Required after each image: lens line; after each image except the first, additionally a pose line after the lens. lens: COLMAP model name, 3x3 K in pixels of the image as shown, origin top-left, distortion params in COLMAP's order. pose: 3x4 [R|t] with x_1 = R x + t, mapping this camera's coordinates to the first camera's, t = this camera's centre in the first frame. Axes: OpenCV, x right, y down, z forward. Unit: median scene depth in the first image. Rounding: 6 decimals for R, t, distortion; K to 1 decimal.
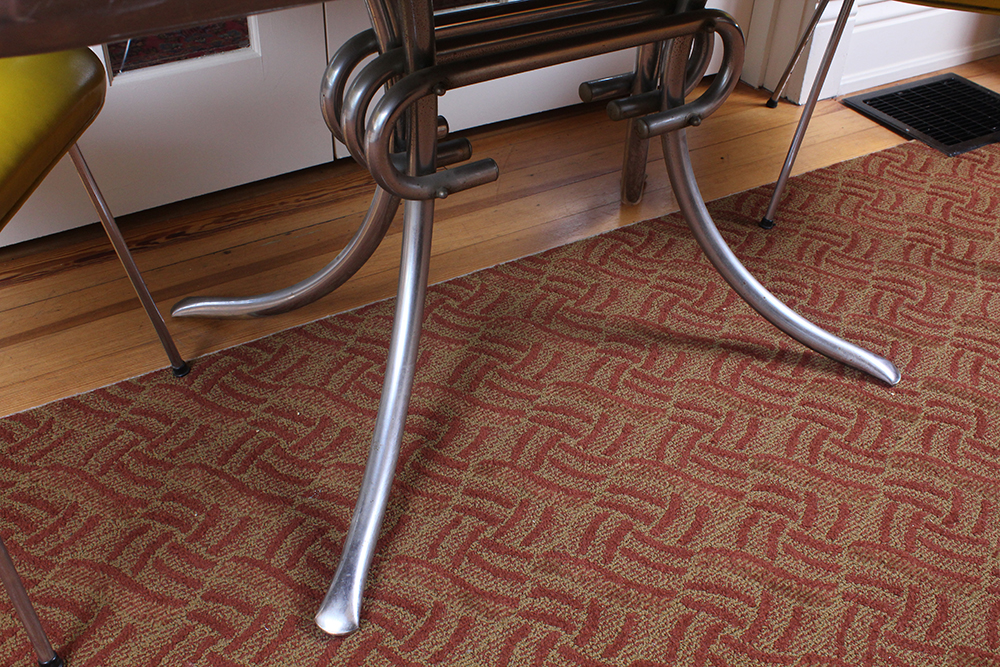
lens RADIAL K [[979.5, 0, 497.6], [0, 979.5, 357.1], [0, 0, 1]] dist [-0.142420, 0.168726]
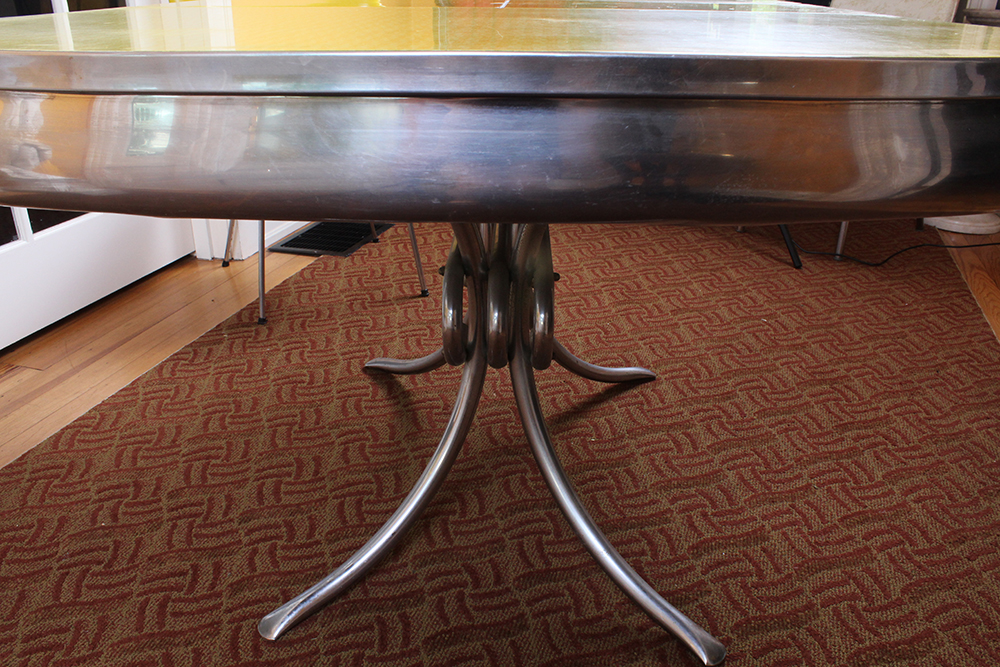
lens RADIAL K [[833.1, 0, 500.0], [0, 833.1, 333.5], [0, 0, 1]] dist [-0.171122, 0.145068]
pose [[0.748054, -0.309330, 0.587137, -0.239767], [0.445106, 0.890081, -0.098161, 0.200152], [-0.492236, 0.334768, 0.803514, -0.244479]]
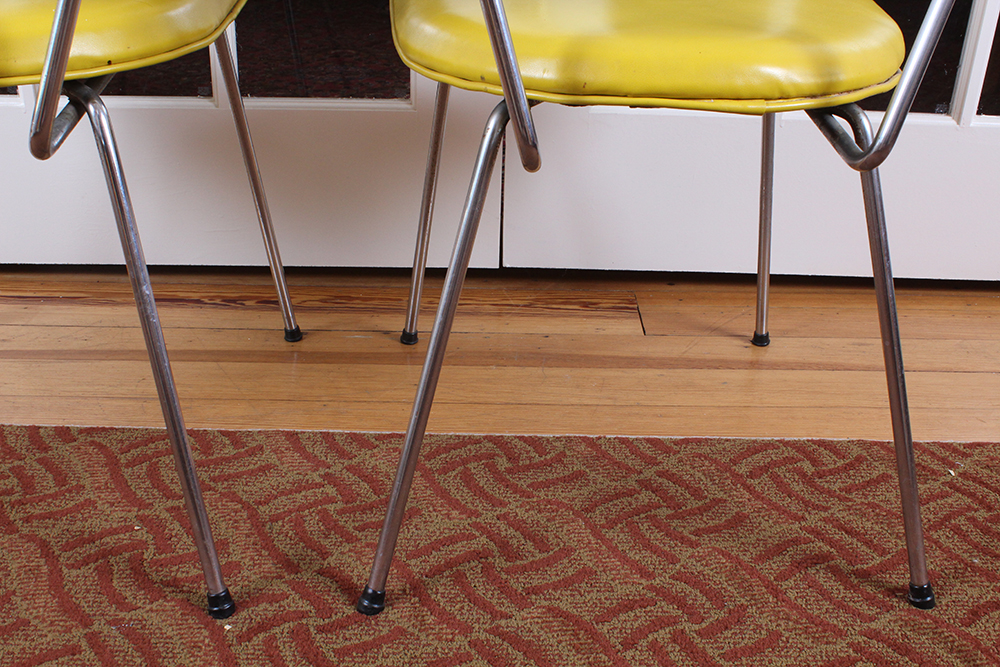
lens RADIAL K [[1116.9, 0, 498.9], [0, 1116.9, 358.6], [0, 0, 1]] dist [-0.107273, 0.130202]
pose [[0.867935, 0.228467, -0.441012, 0.297001], [-0.316750, 0.938538, -0.137171, -0.015489], [0.382567, 0.258746, 0.886957, 0.281771]]
